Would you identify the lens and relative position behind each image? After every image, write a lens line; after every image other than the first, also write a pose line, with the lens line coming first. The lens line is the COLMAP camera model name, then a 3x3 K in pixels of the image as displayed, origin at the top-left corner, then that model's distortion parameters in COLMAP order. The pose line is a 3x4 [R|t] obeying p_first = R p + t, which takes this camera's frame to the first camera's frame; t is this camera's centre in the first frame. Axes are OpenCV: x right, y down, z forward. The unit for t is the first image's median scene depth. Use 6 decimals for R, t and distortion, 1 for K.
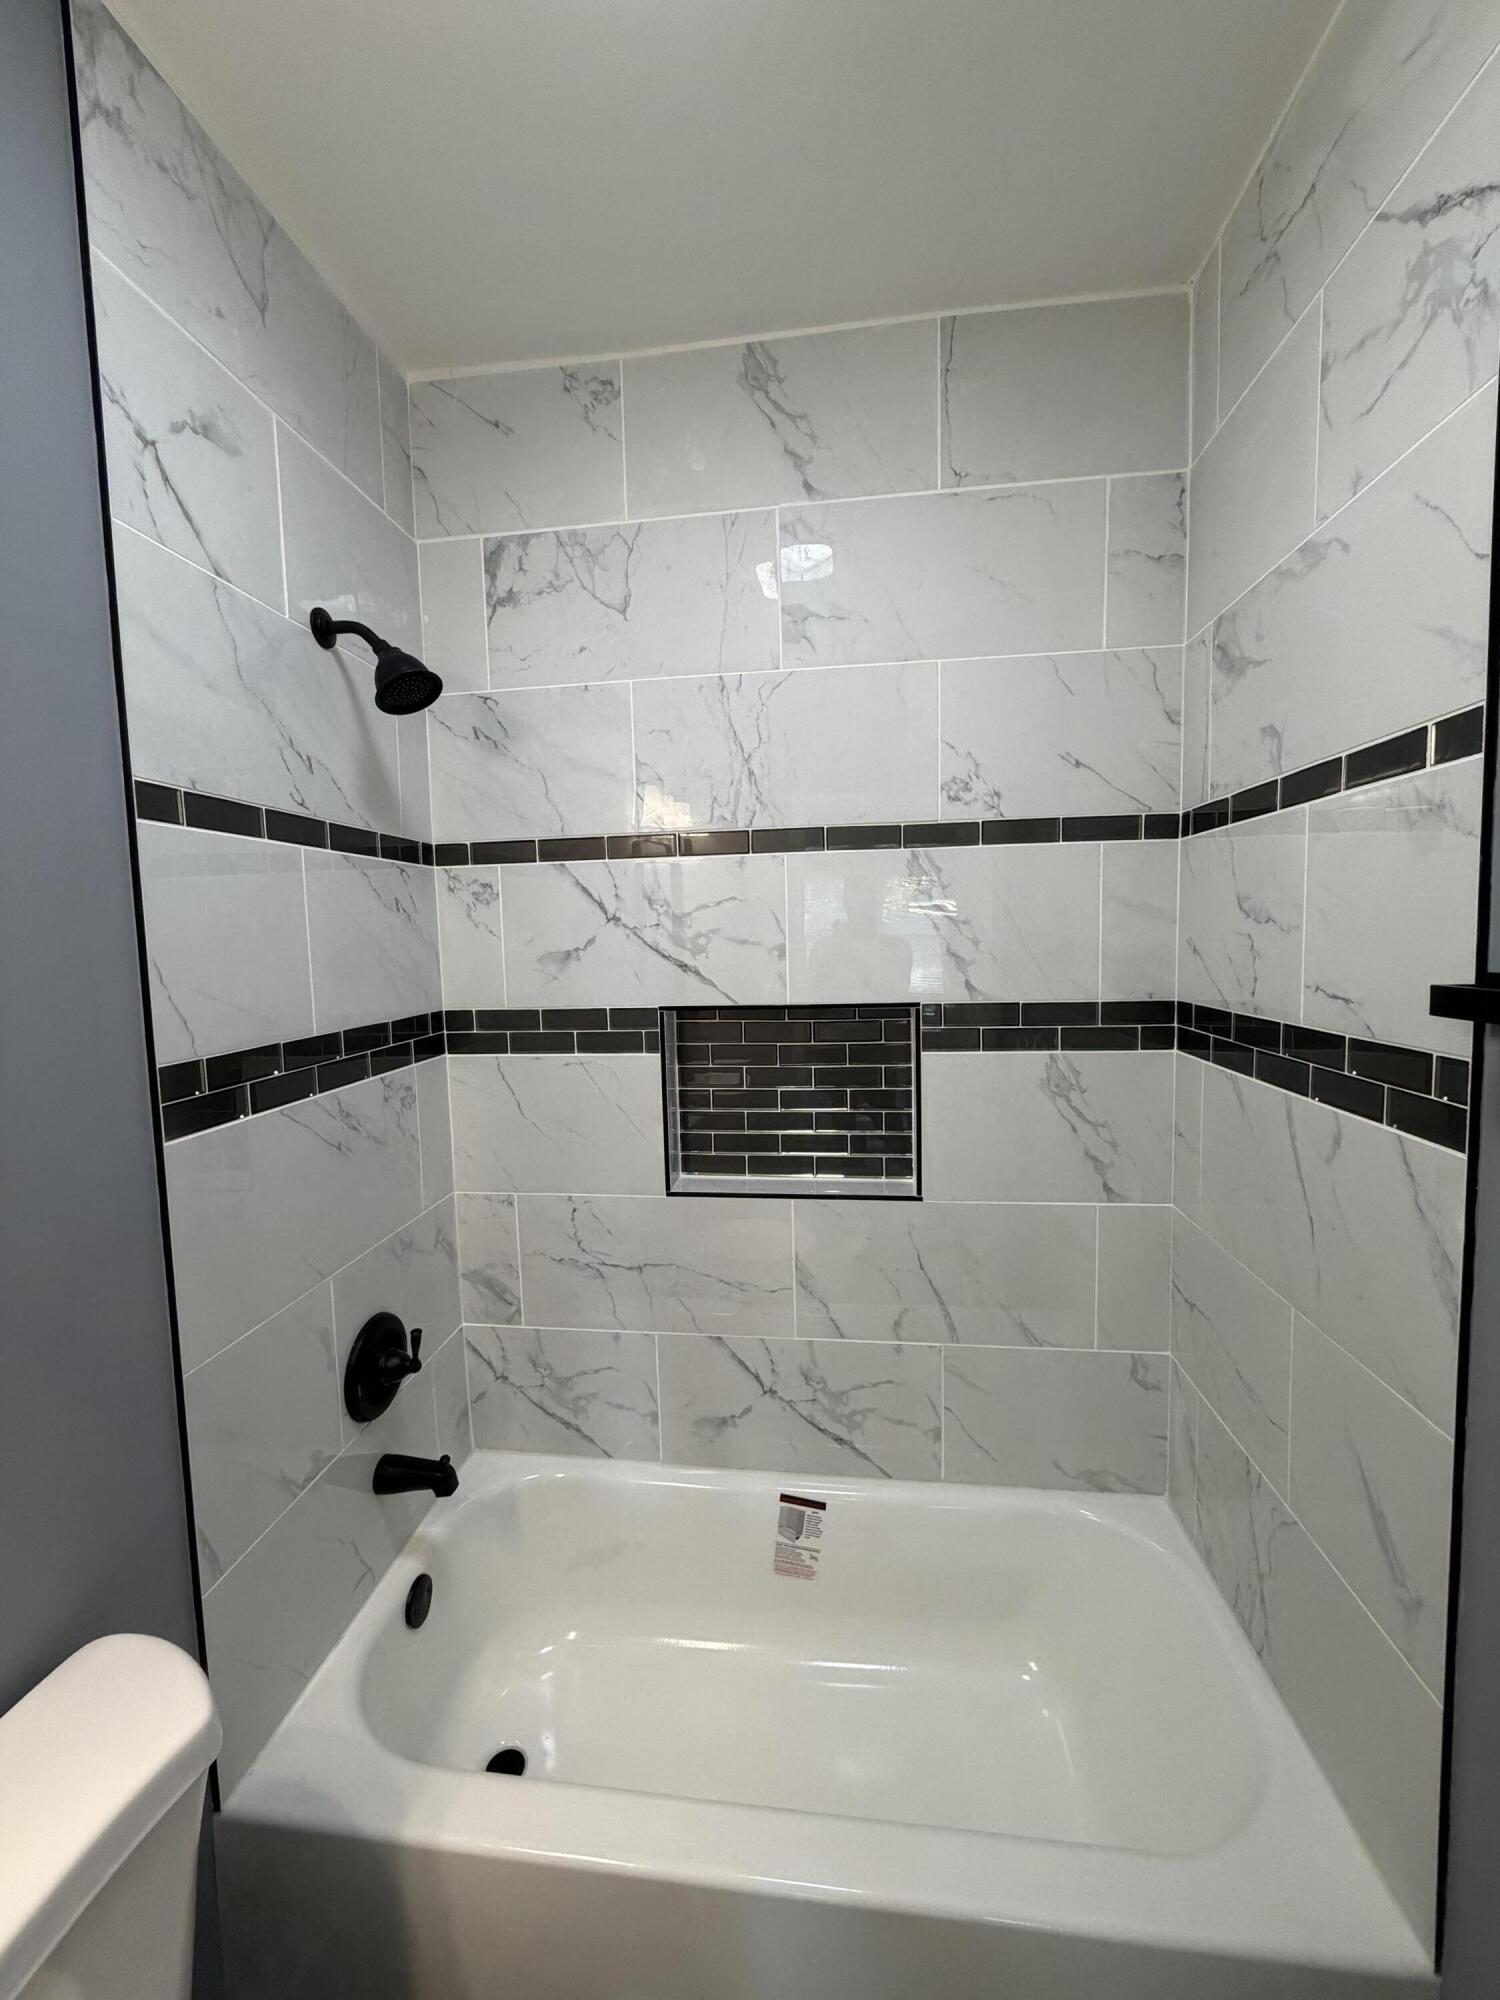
lens RADIAL K [[794.4, 0, 750.1], [0, 794.4, 993.7], [0, 0, 1]] dist [0.000016, -0.000201]
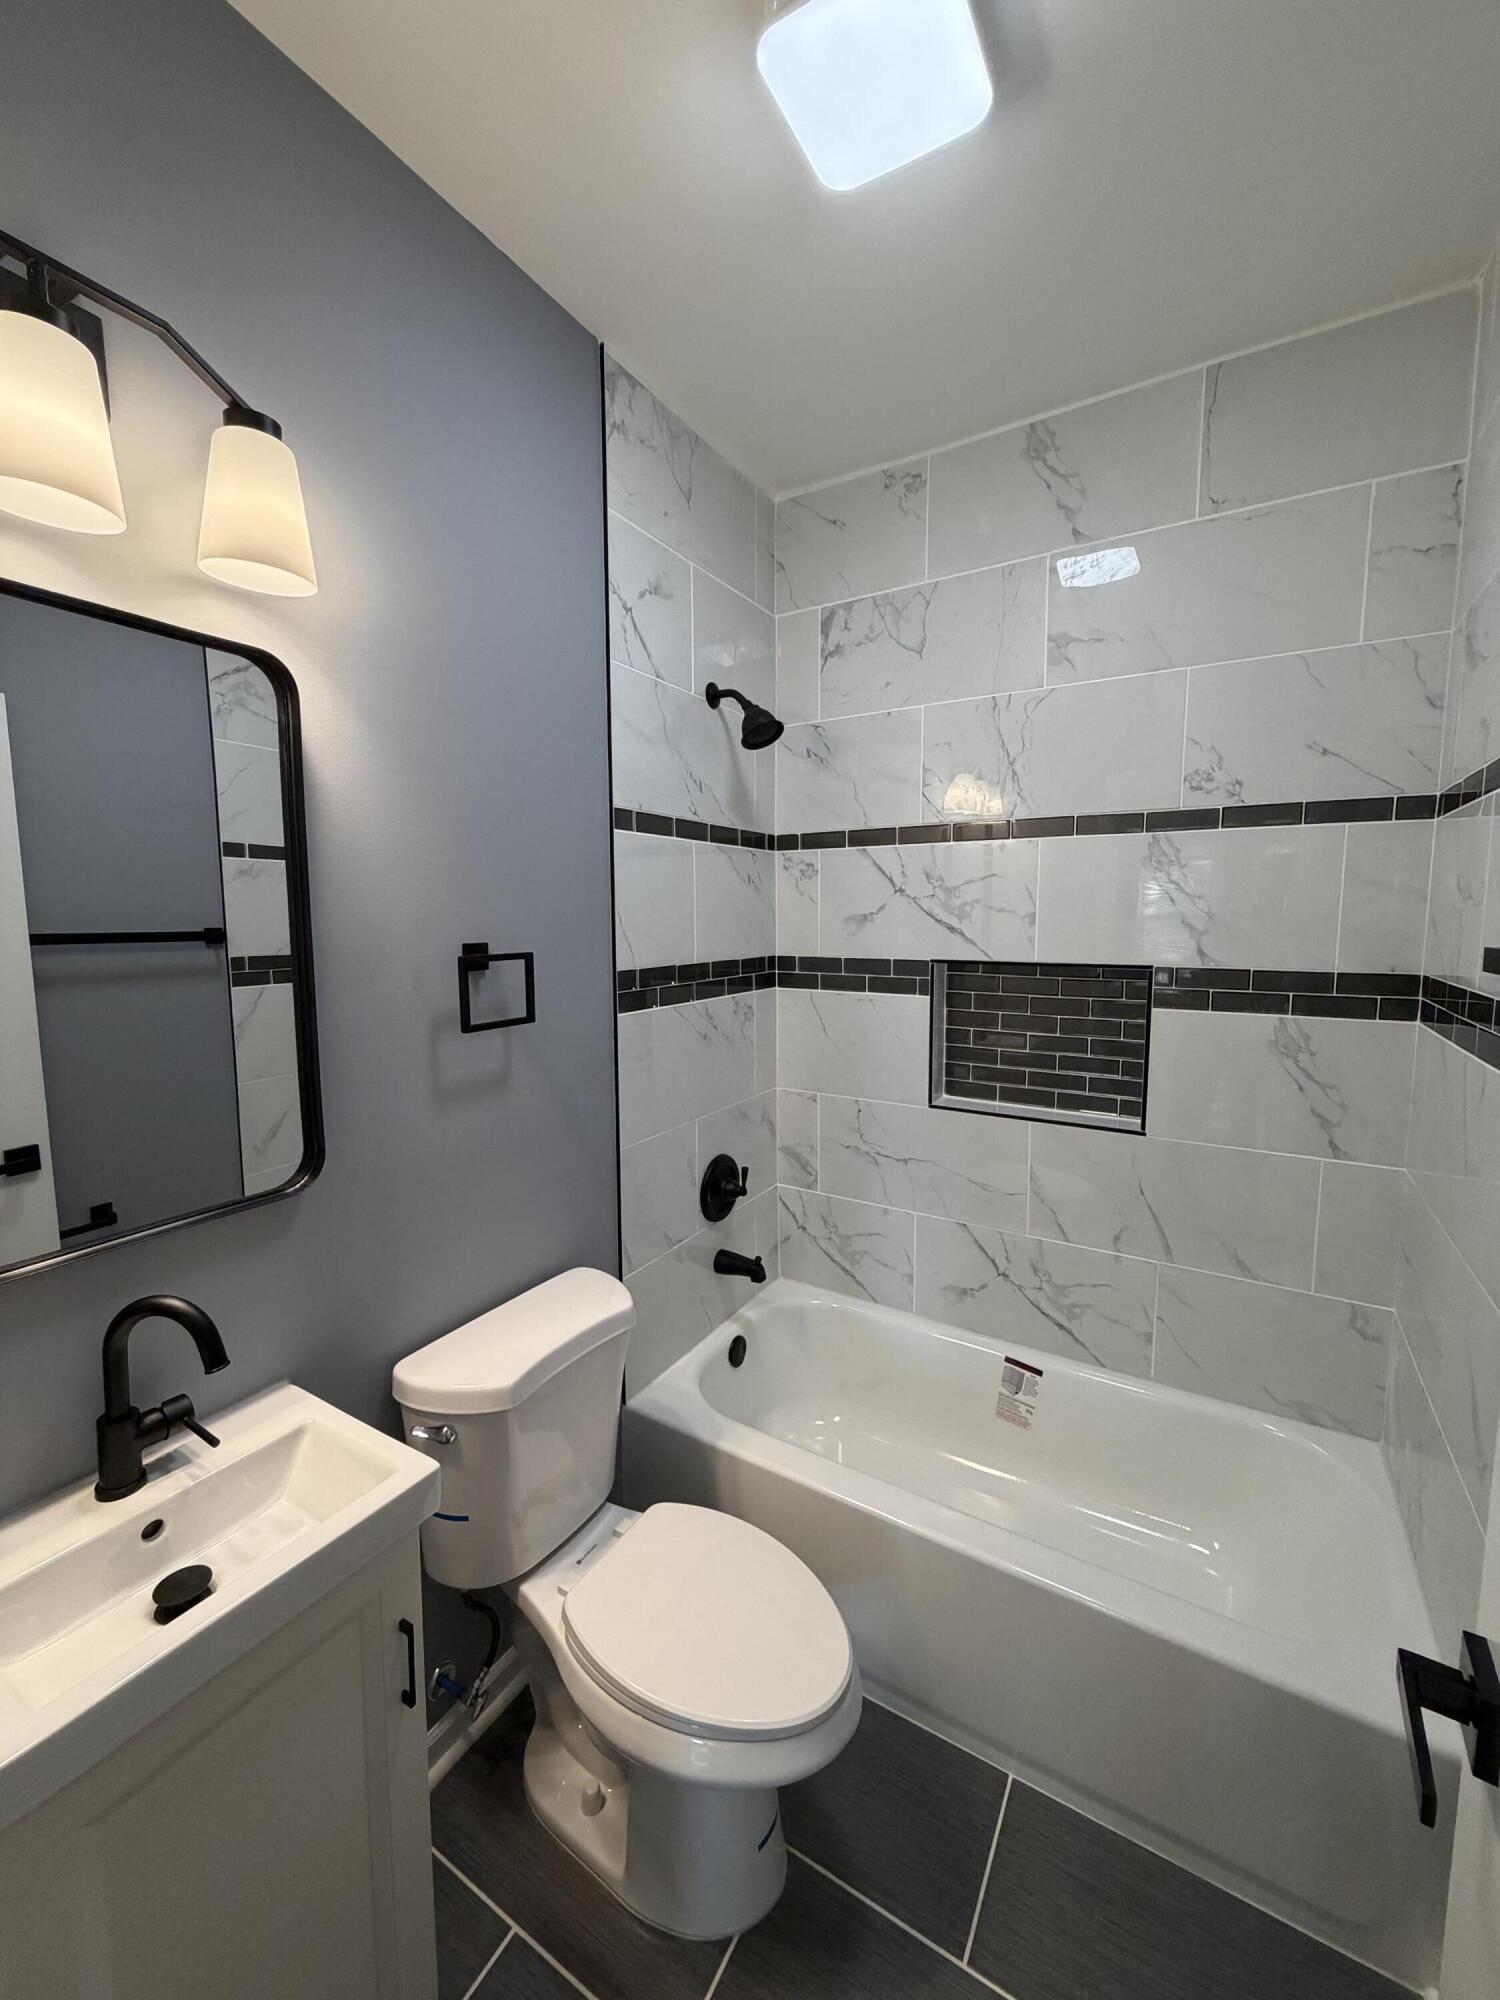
lens RADIAL K [[794.4, 0, 750.1], [0, 794.4, 993.7], [0, 0, 1]] dist [0.000016, -0.000201]
pose [[0.910077, 0.064550, -0.409381, 0.157729], [-0.051840, 0.997768, 0.042082, 0.034628], [0.411184, -0.017076, 0.911392, -0.309756]]
